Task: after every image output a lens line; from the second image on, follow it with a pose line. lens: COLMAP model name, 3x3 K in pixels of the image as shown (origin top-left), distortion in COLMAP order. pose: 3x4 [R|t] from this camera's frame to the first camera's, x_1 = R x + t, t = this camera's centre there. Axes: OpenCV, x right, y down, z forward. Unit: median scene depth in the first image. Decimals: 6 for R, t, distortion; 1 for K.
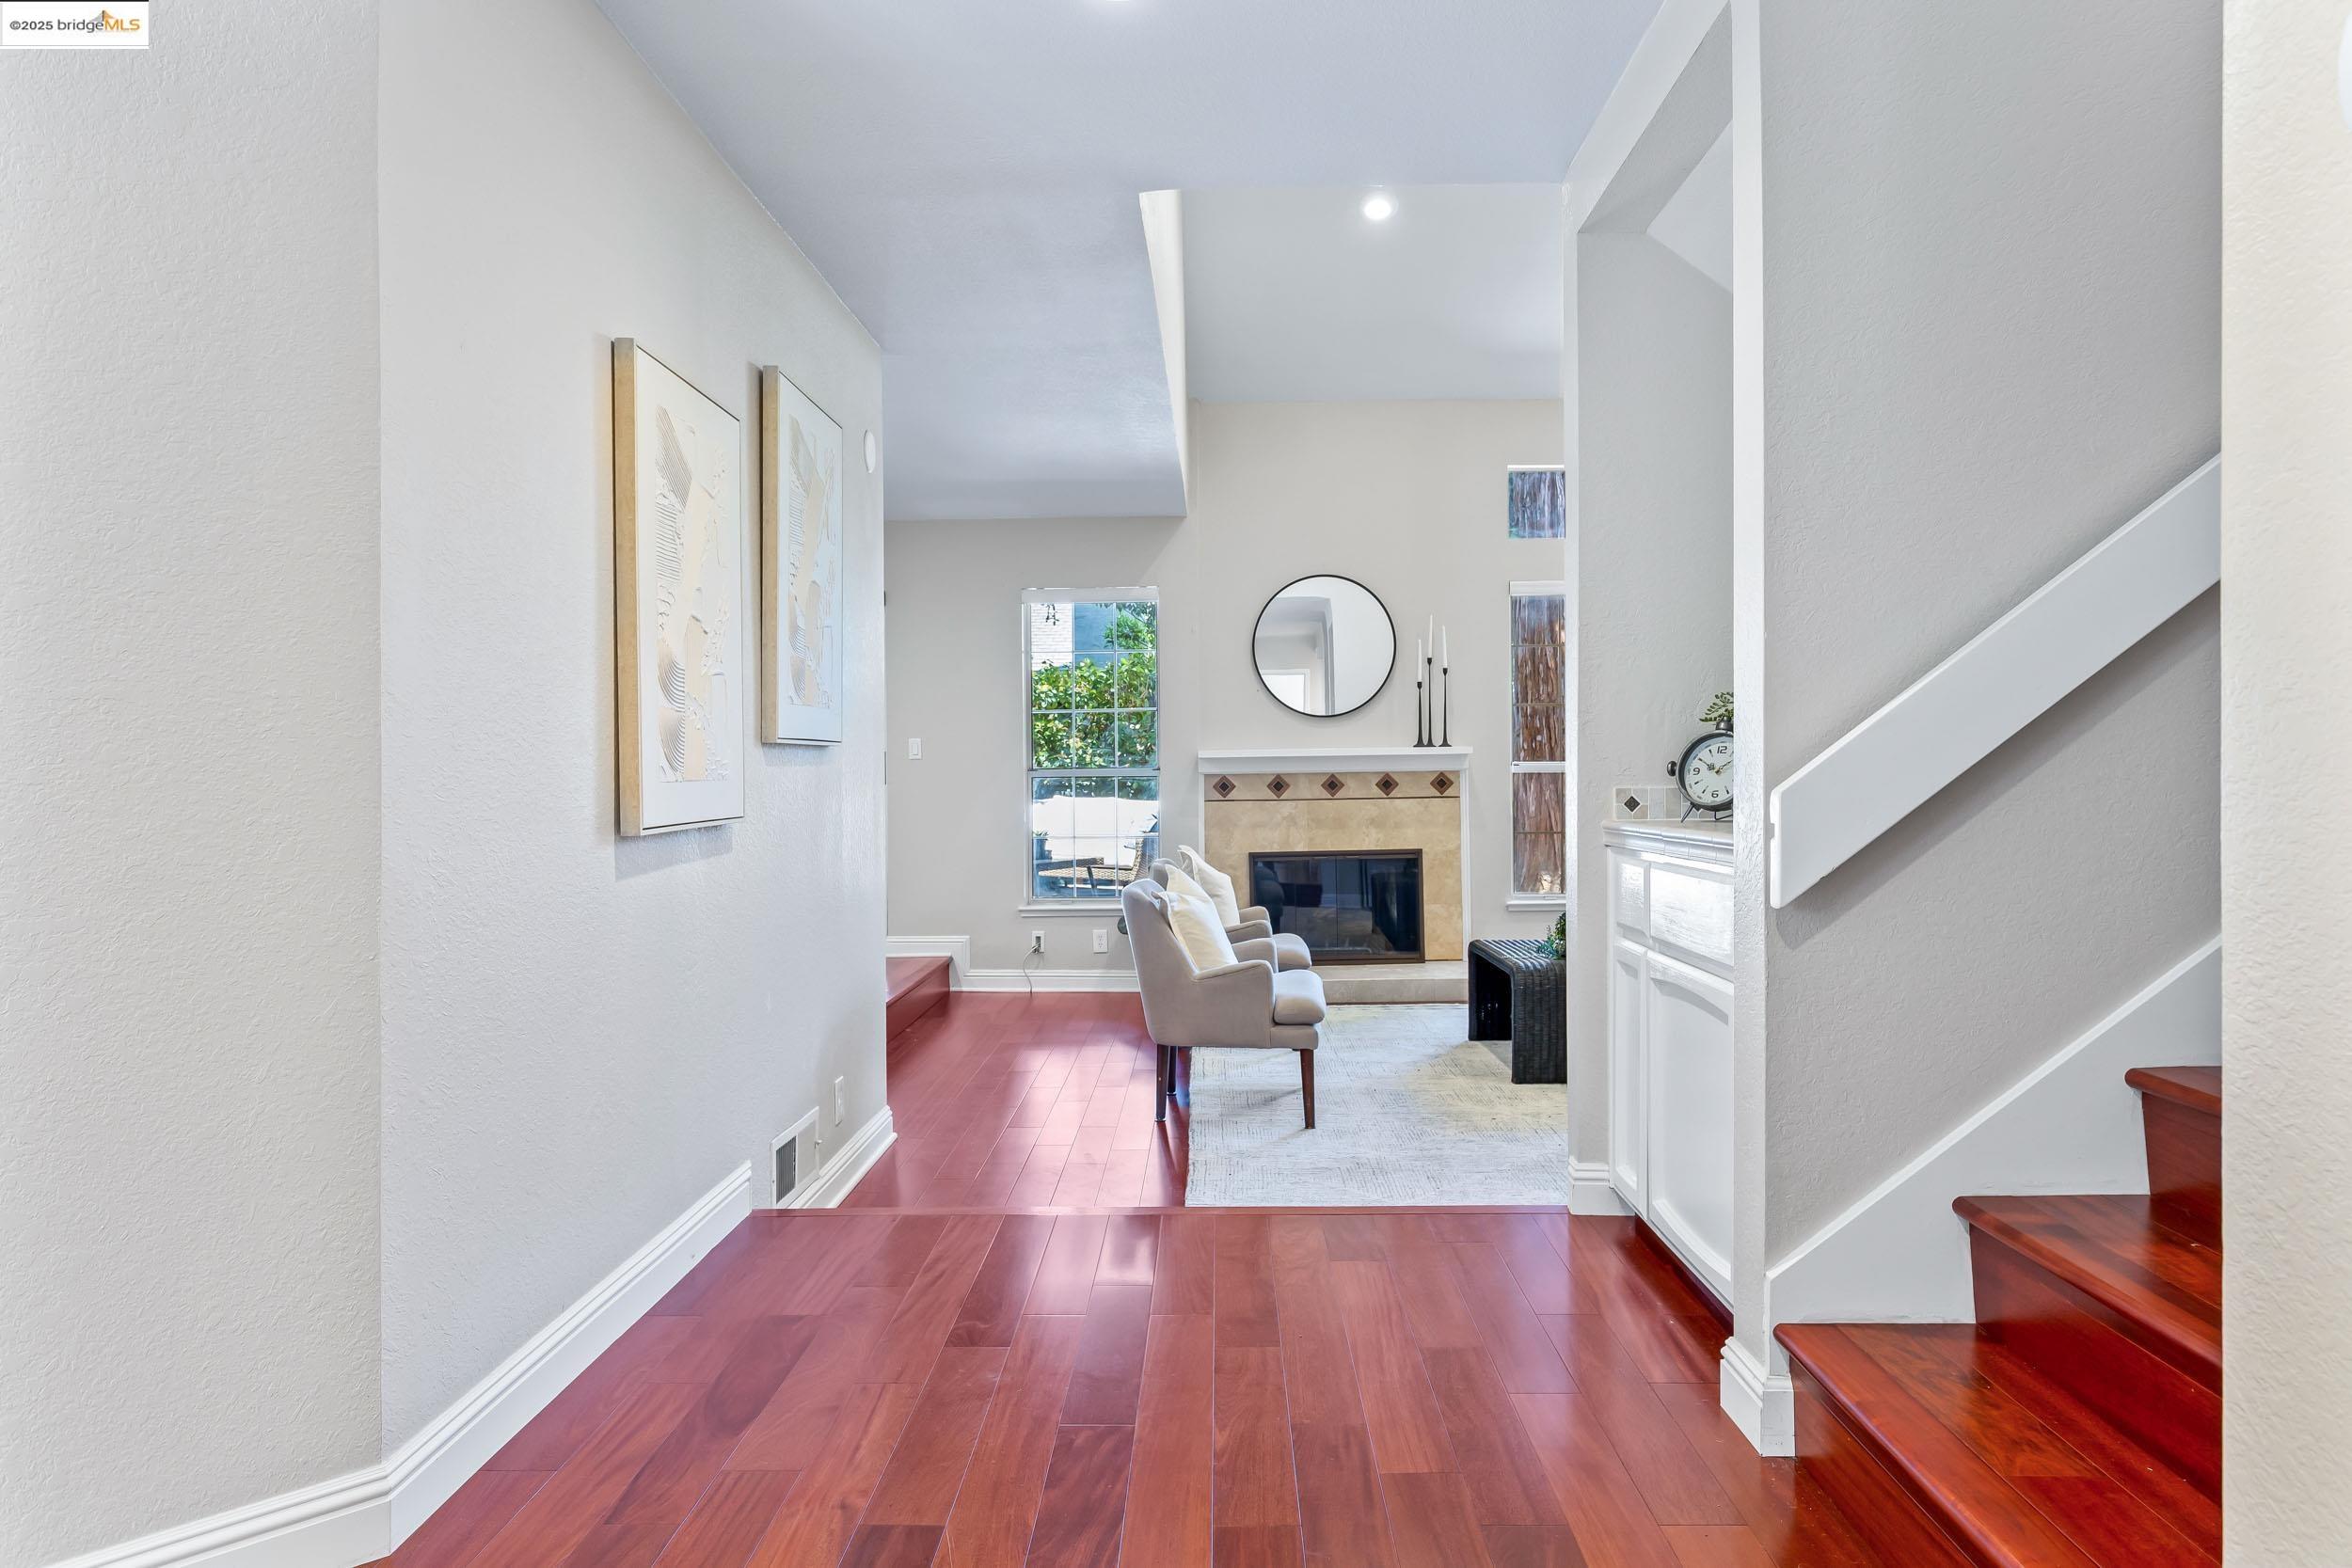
lens RADIAL K [[1454.2, 0, 1169.1], [0, 1454.2, 770.4], [0, 0, 1]] dist [0.008745, -0.001175]
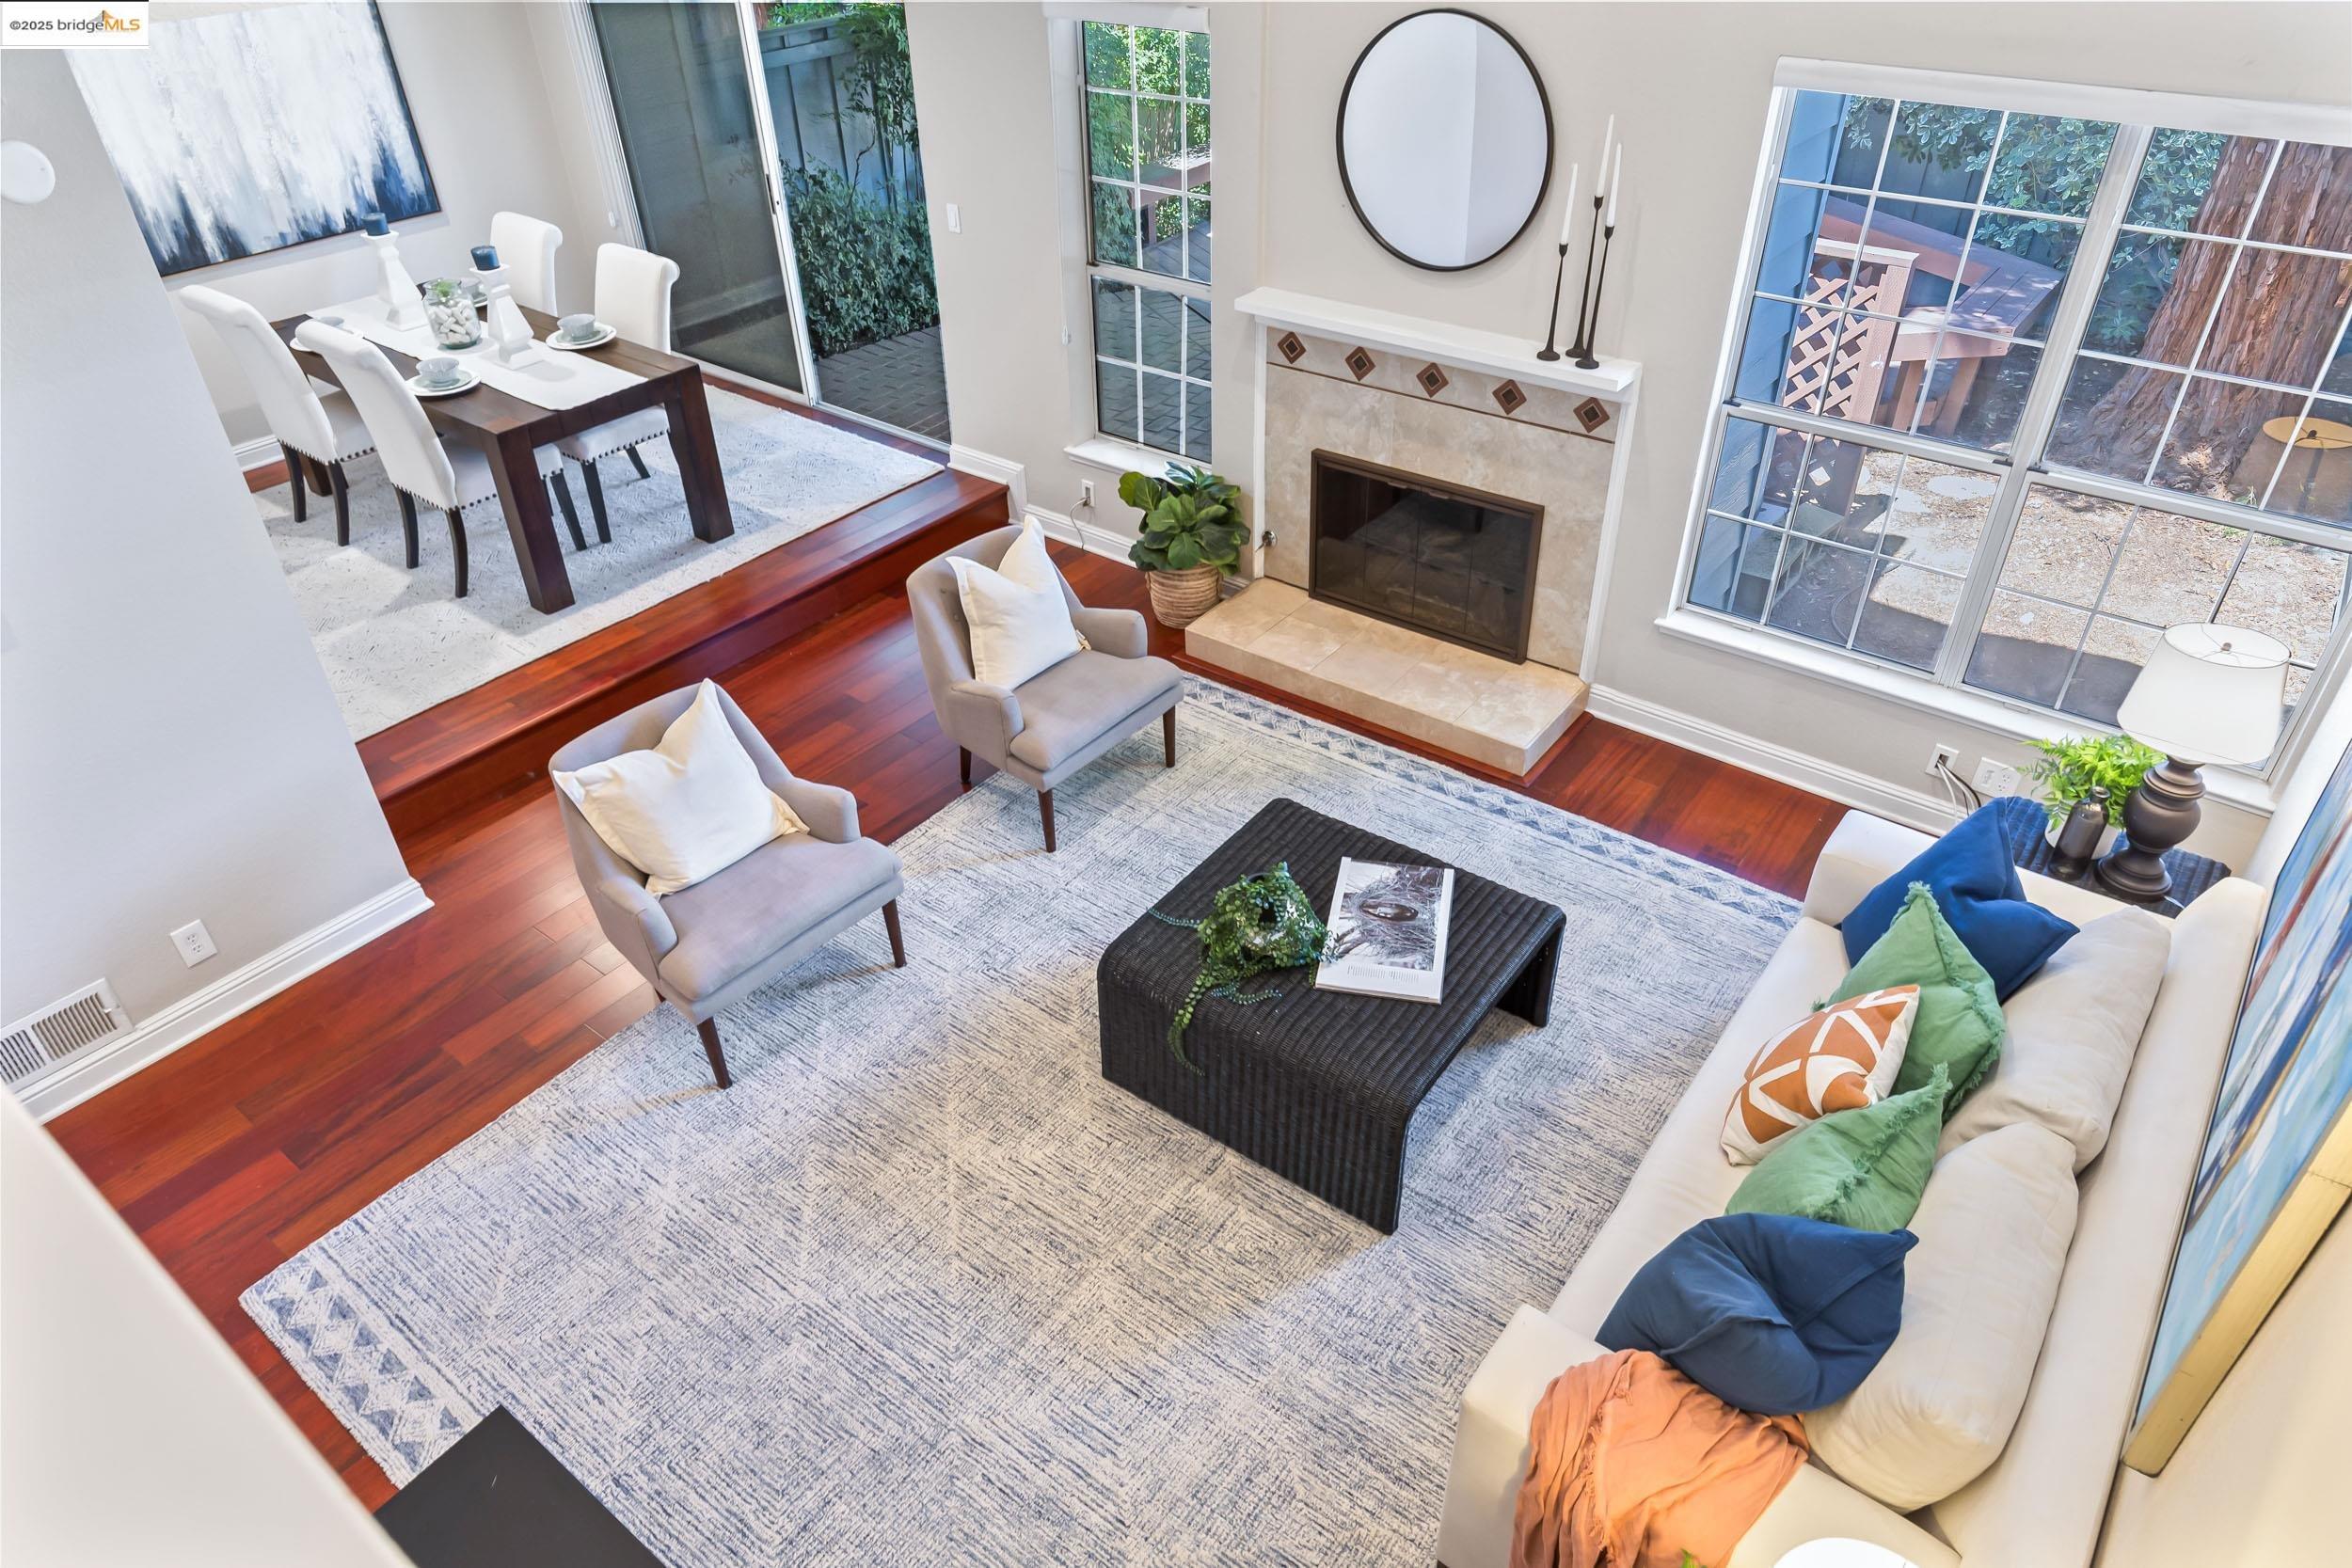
lens RADIAL K [[1454.2, 0, 1180.5], [0, 1454.2, 779.1], [0, 0, 1]] dist [0.008745, -0.001175]
pose [[0.809282, 0.336485, -0.481499, 0.390588], [0.008866, 0.812593, 0.582765, -0.221057], [0.587354, -0.475890, 0.654633, 0.433233]]
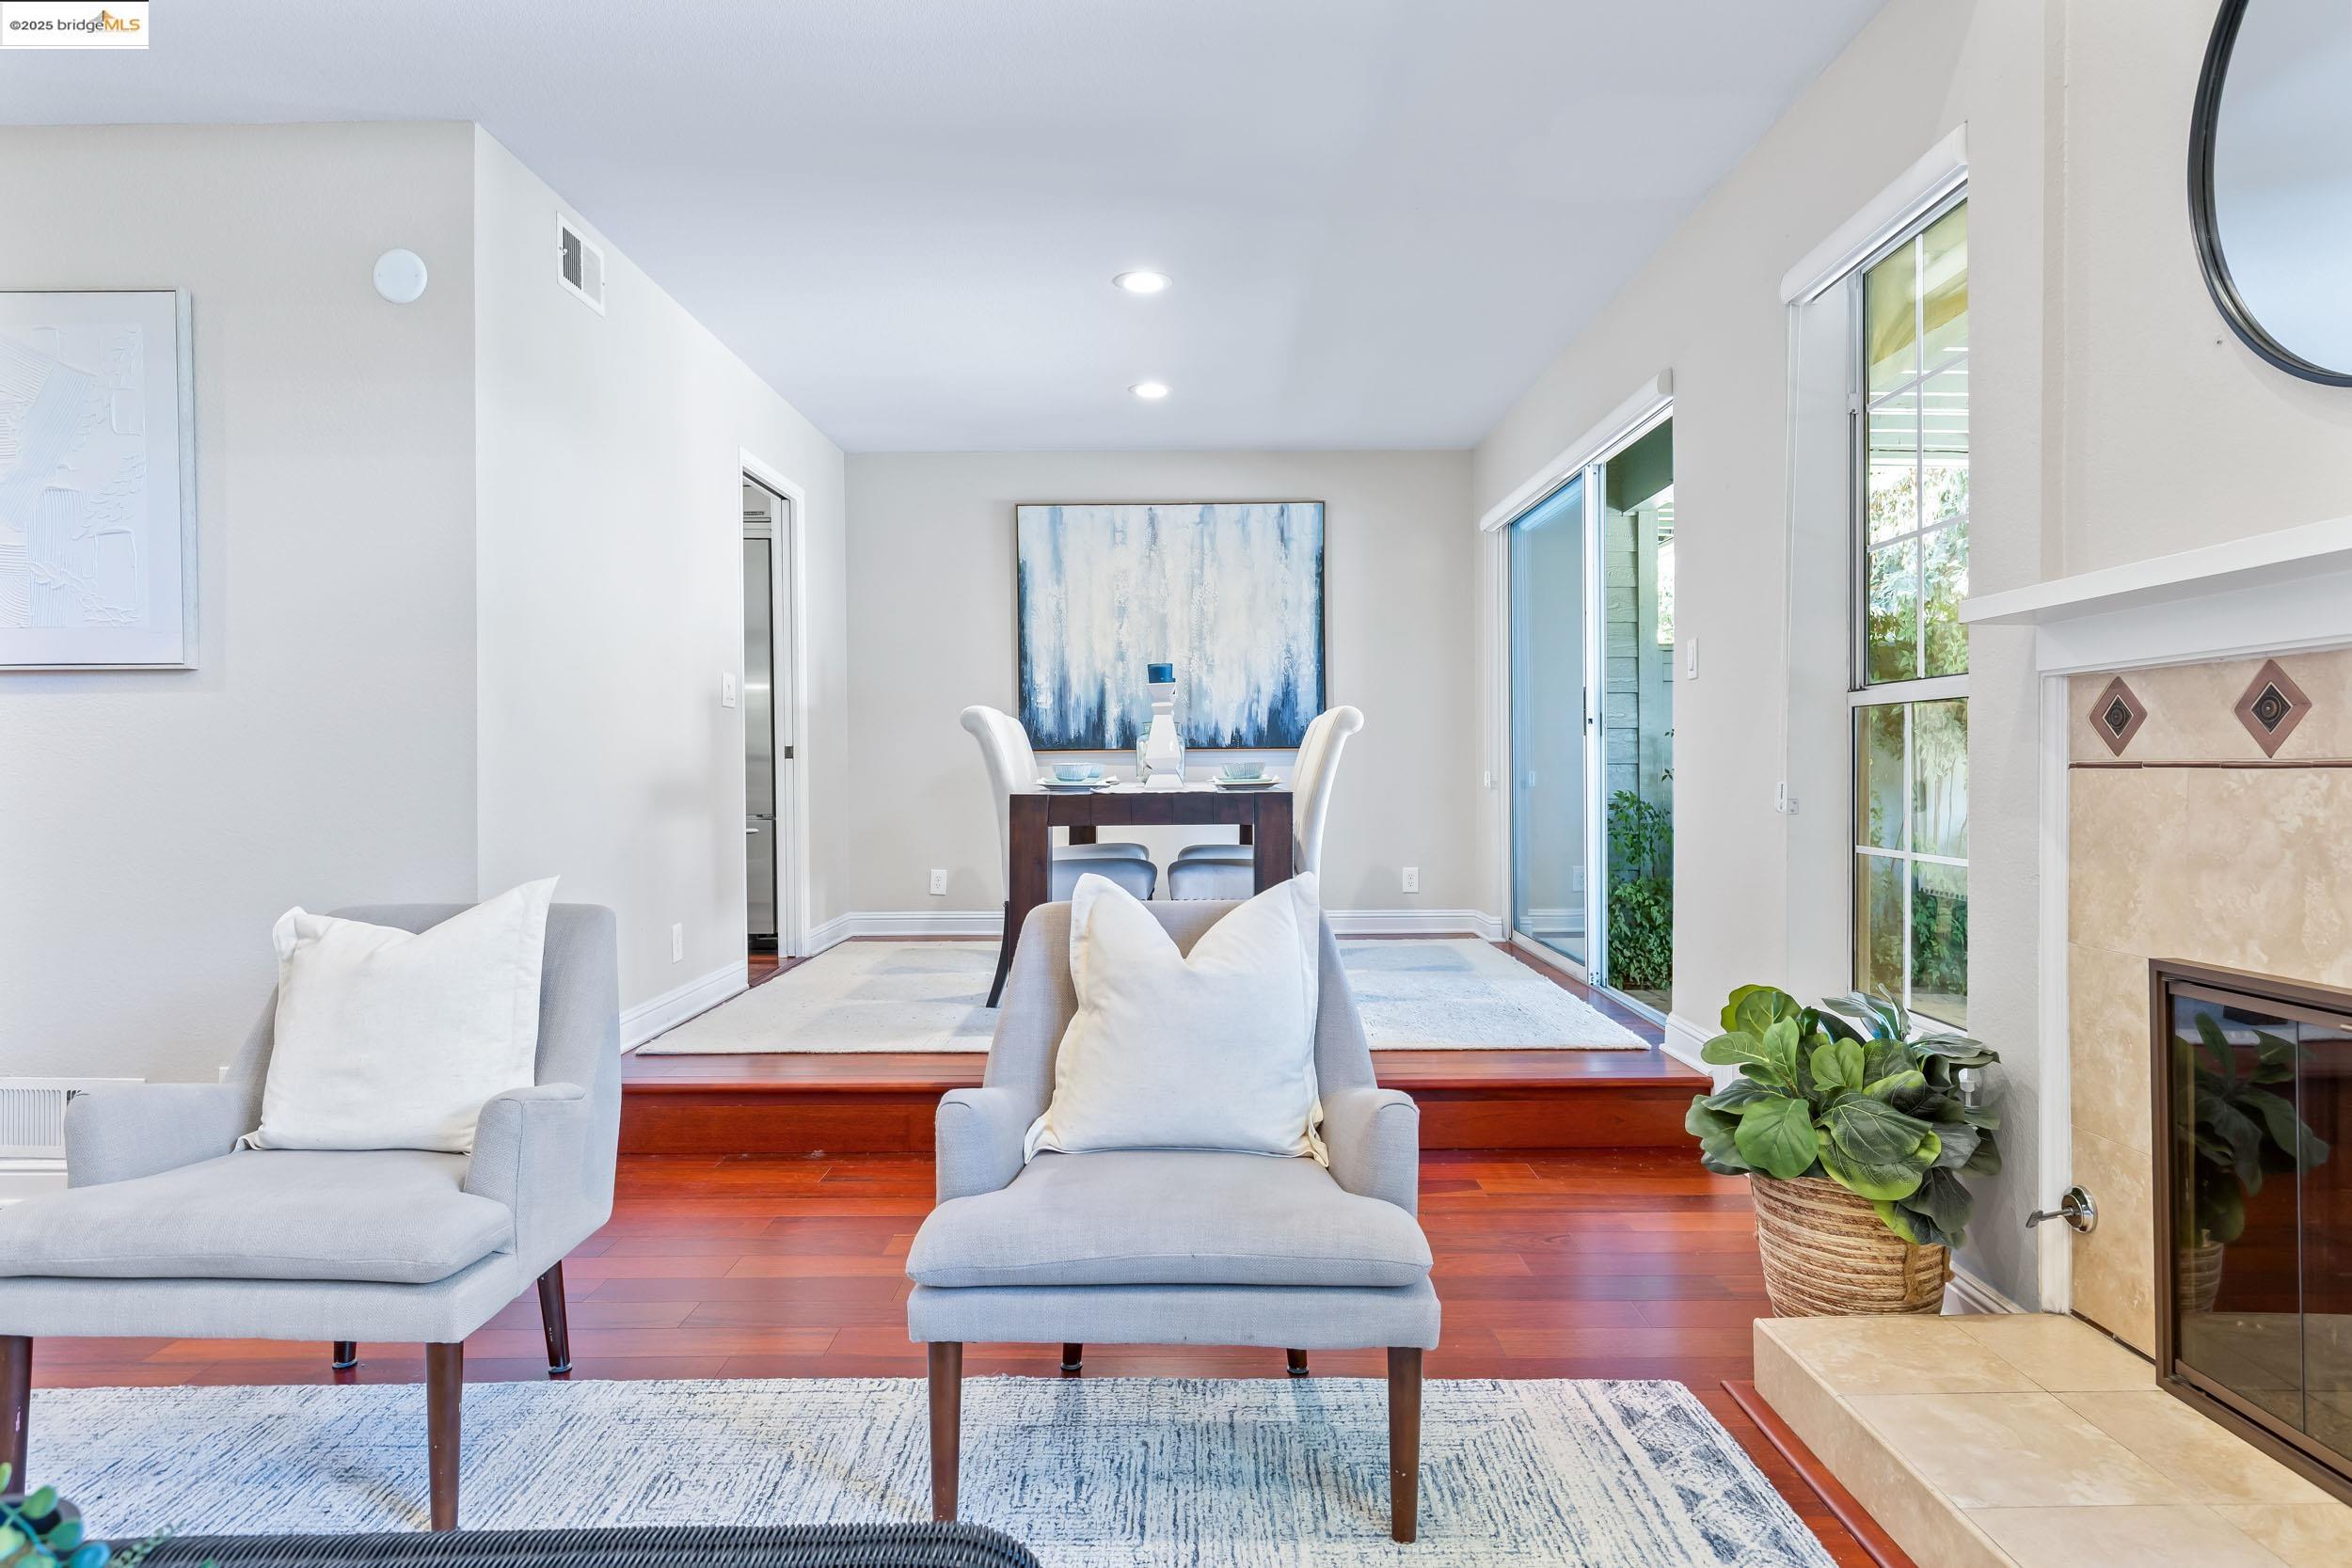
lens RADIAL K [[1347.9, 0, 1183.3], [0, 1347.9, 767.8], [0, 0, 1]] dist [-0.000429, -0.001376]
pose [[0.027588, 0.011564, -0.999552, 0.297483], [-0.000923, 0.999933, 0.011543, 0.018640], [0.999619, 0.000604, 0.027597, 0.812931]]
